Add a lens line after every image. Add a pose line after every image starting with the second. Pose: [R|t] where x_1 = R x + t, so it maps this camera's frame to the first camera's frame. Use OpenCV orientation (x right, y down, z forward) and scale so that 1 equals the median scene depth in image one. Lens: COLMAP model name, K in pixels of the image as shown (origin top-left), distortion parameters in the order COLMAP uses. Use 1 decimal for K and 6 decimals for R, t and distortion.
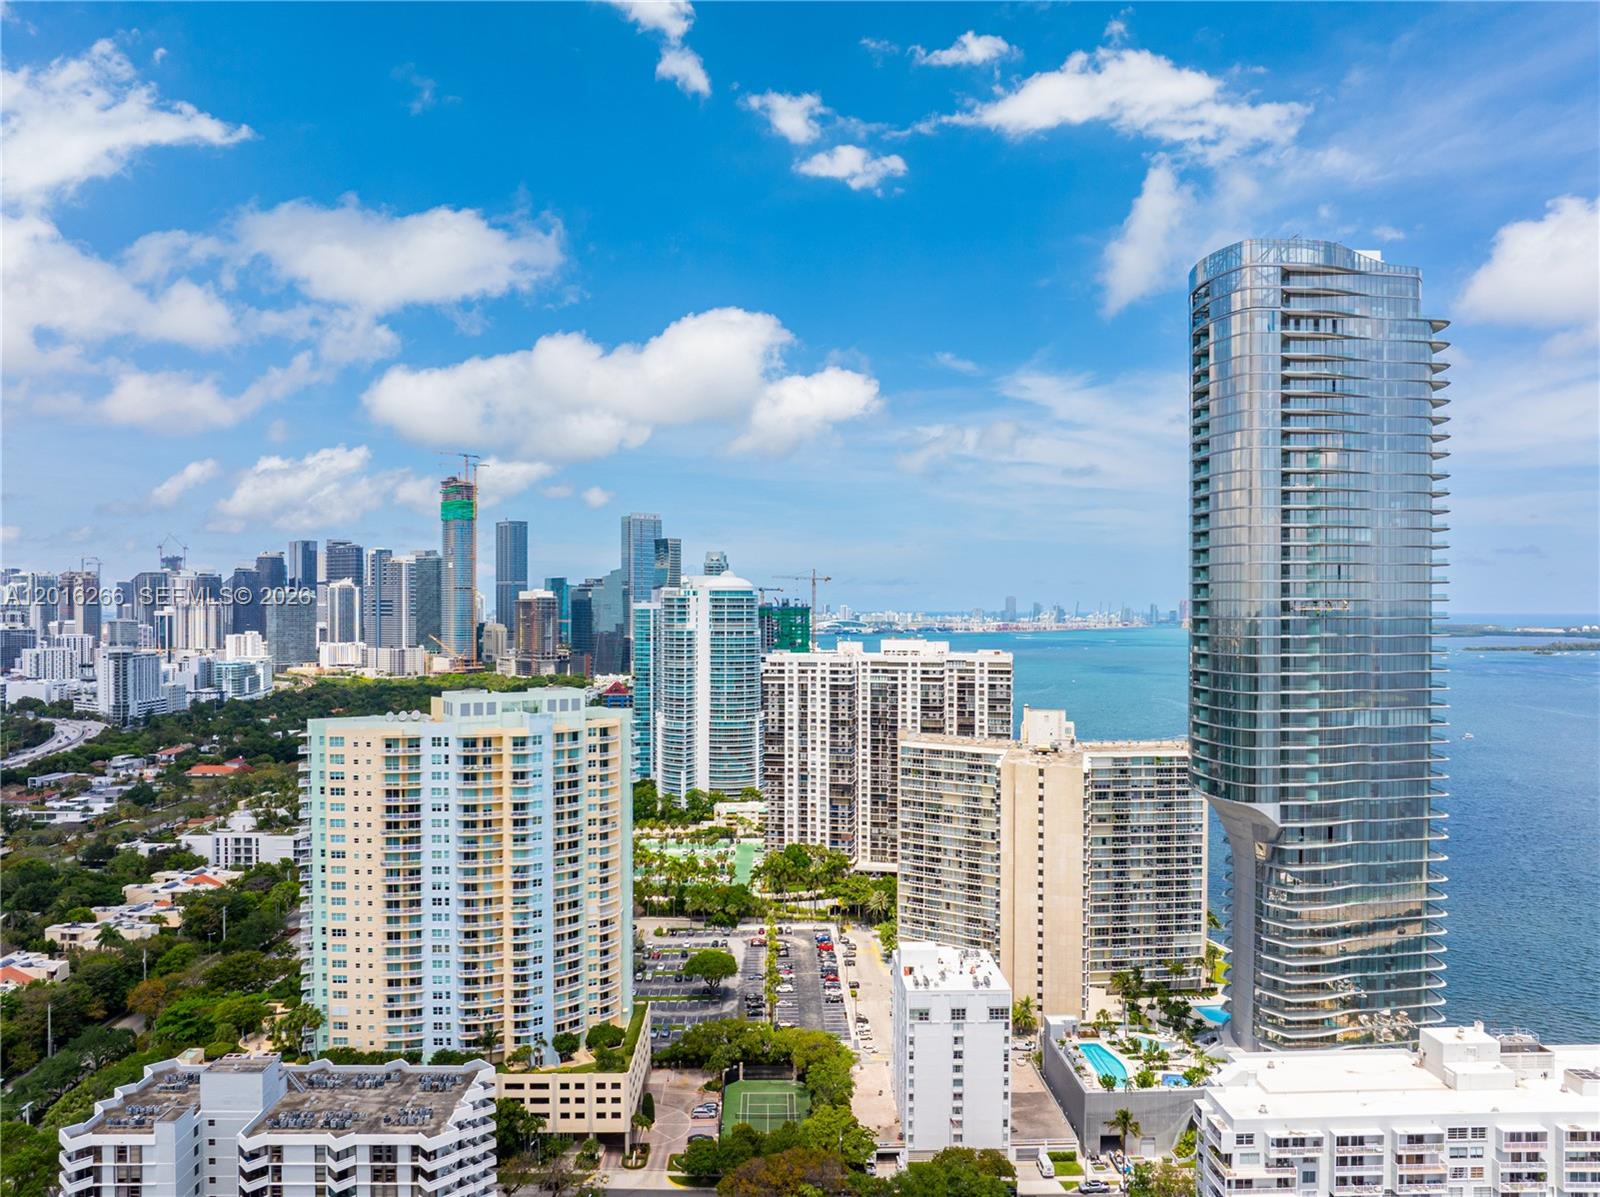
lens RADIAL K [[1111.8, 0, 802.1], [0, 1111.8, 594.8], [0, 0, 1]] dist [-0.033609, -0.001465]
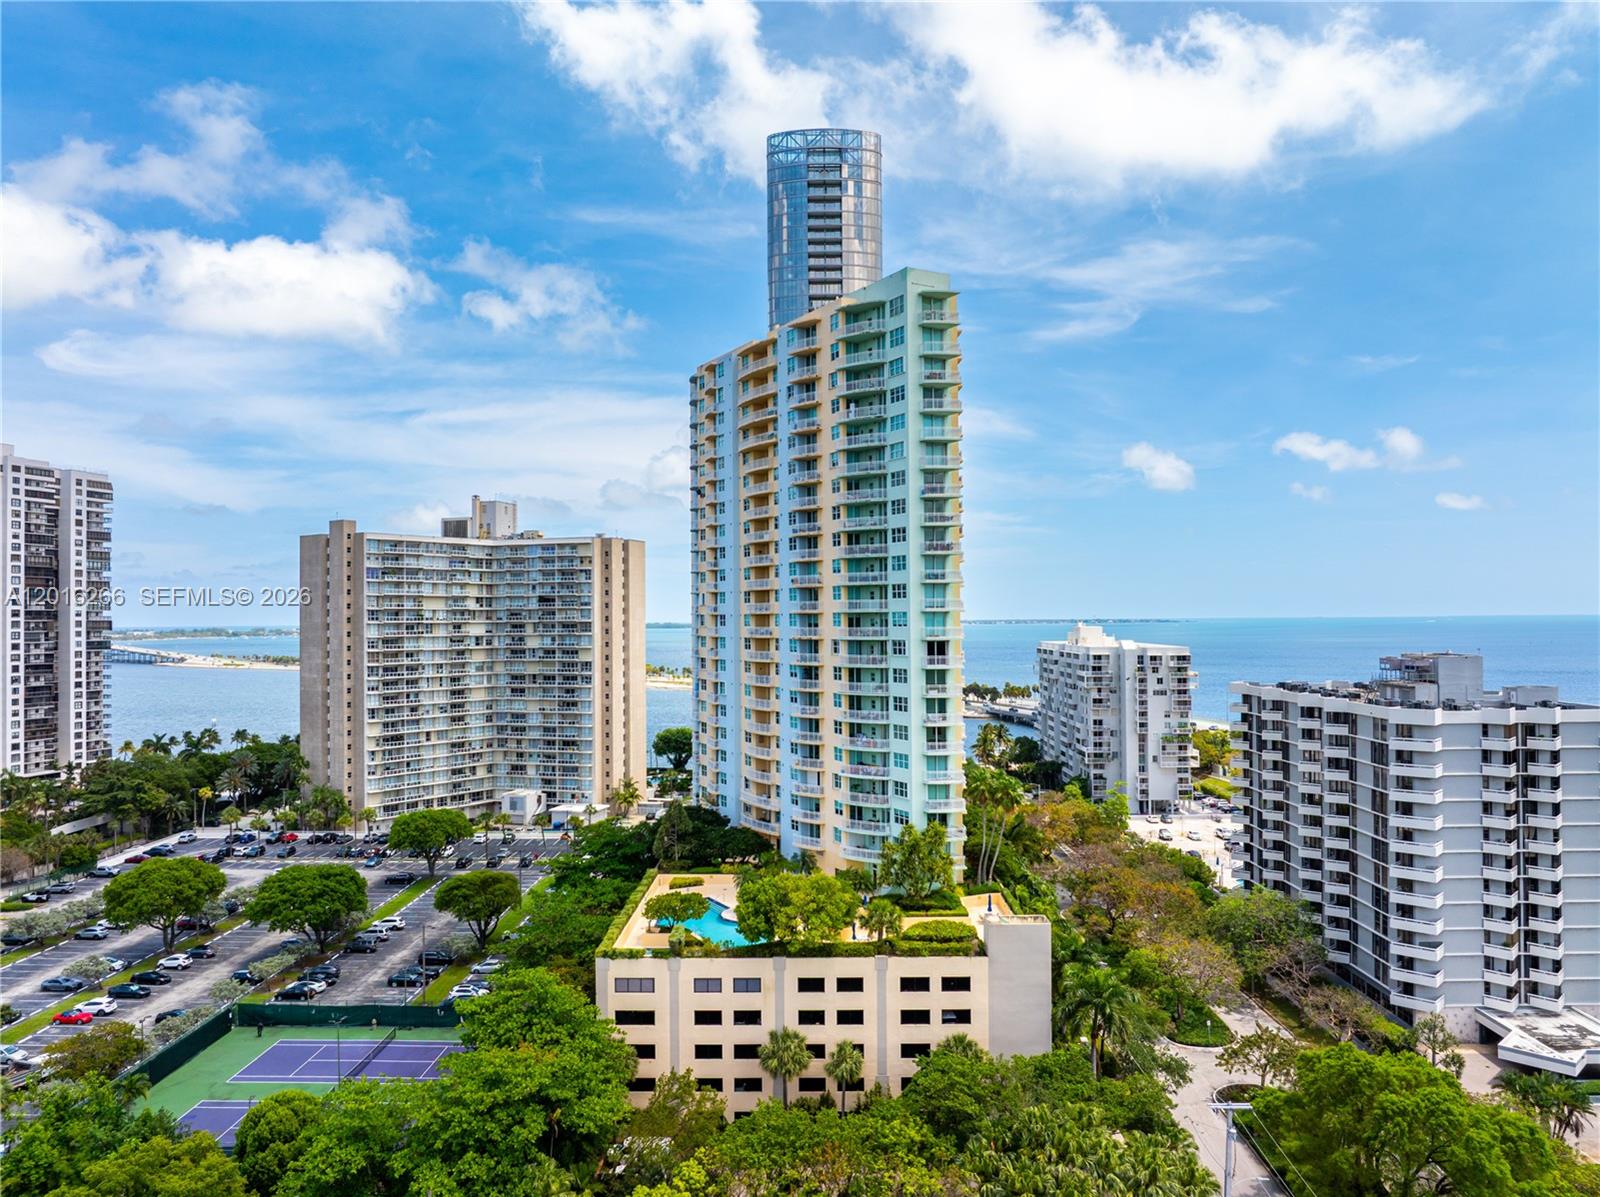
lens RADIAL K [[1111.8, 0, 802.1], [0, 1111.8, 594.8], [0, 0, 1]] dist [-0.033609, -0.001465]
pose [[0.045809, 0.017064, 0.998804, -0.502964], [-0.001165, 0.999854, -0.017029, 0.145560], [-0.998950, -0.000383, 0.045822, 0.525118]]
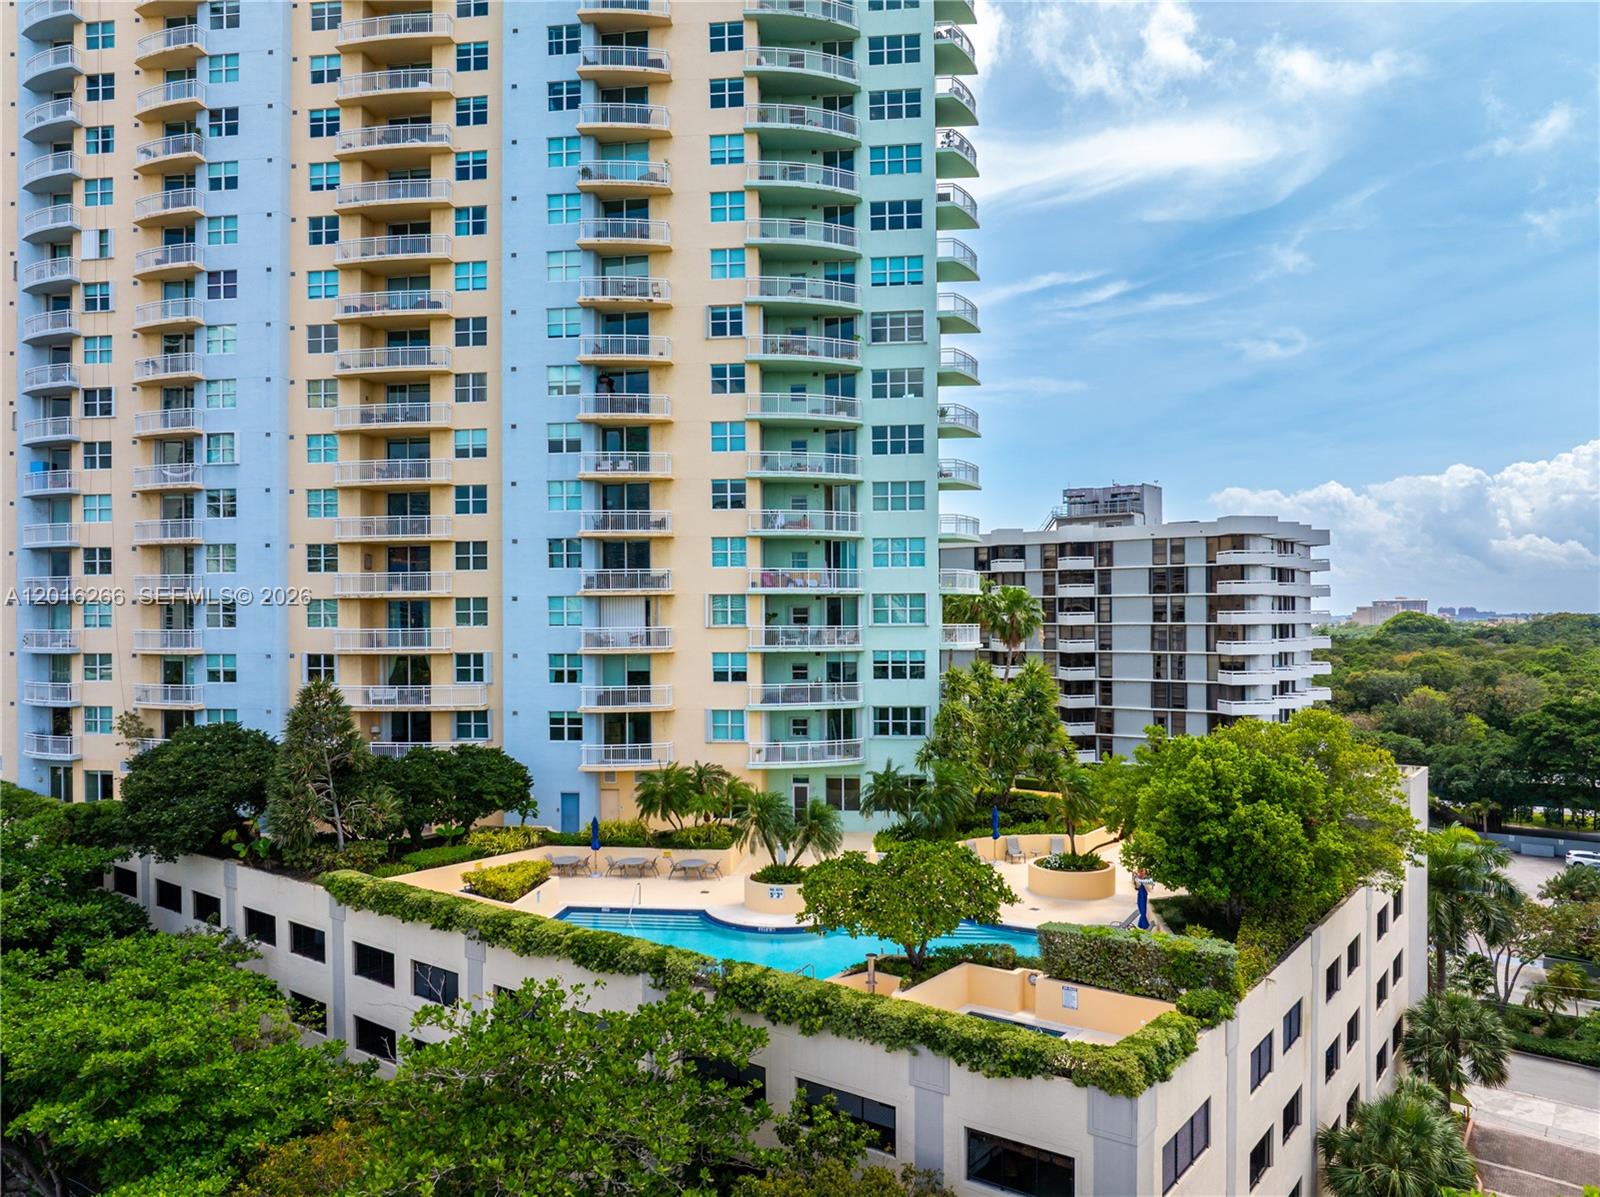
lens RADIAL K [[1147.4, 0, 795.0], [0, 1147.4, 611.0], [0, 0, 1]] dist [-0.038812, -0.000065]
pose [[-0.771657, 0.001850, 0.636037, -0.306535], [-0.001854, 0.999985, -0.005157, 0.190129], [-0.636037, -0.005159, -0.771642, 0.631251]]
